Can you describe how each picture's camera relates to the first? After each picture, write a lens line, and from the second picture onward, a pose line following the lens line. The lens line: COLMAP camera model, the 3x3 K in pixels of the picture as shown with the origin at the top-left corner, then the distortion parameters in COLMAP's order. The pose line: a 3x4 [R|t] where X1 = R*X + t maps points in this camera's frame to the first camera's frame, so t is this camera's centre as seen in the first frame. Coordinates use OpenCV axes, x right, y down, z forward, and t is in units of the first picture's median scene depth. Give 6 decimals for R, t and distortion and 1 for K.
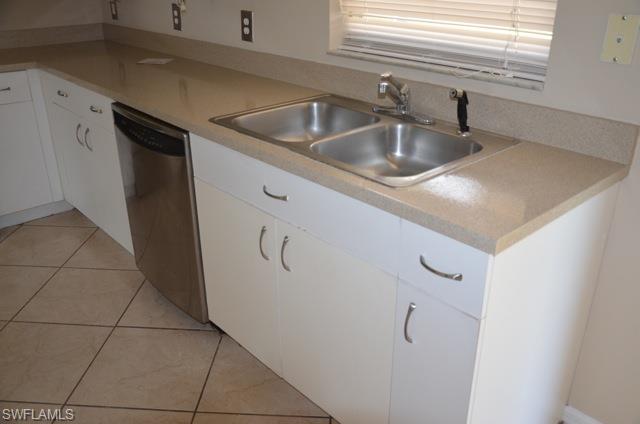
lens RADIAL K [[560.6, 0, 320.0], [0, 560.6, 212.0], [0, 0, 1]] dist [0.007172, 0.015660]
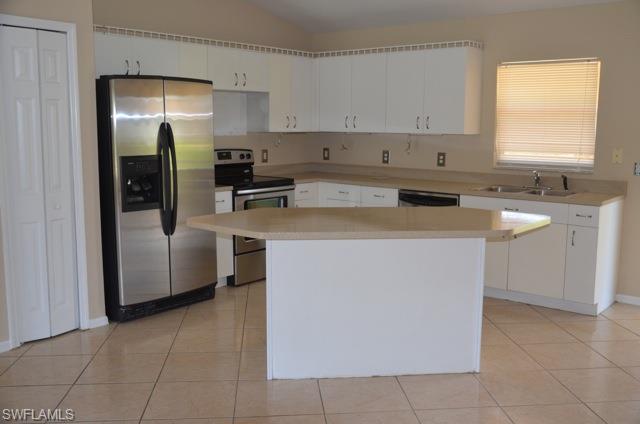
lens RADIAL K [[642.6, 0, 320.0], [0, 642.6, 212.0], [0, 0, 1]] dist [0.002146, 0.003032]
pose [[0.991435, -0.010923, 0.130140, -1.064849], [0.046797, 0.960039, -0.275925, 0.606973], [-0.121926, 0.279652, 0.952328, -1.437985]]
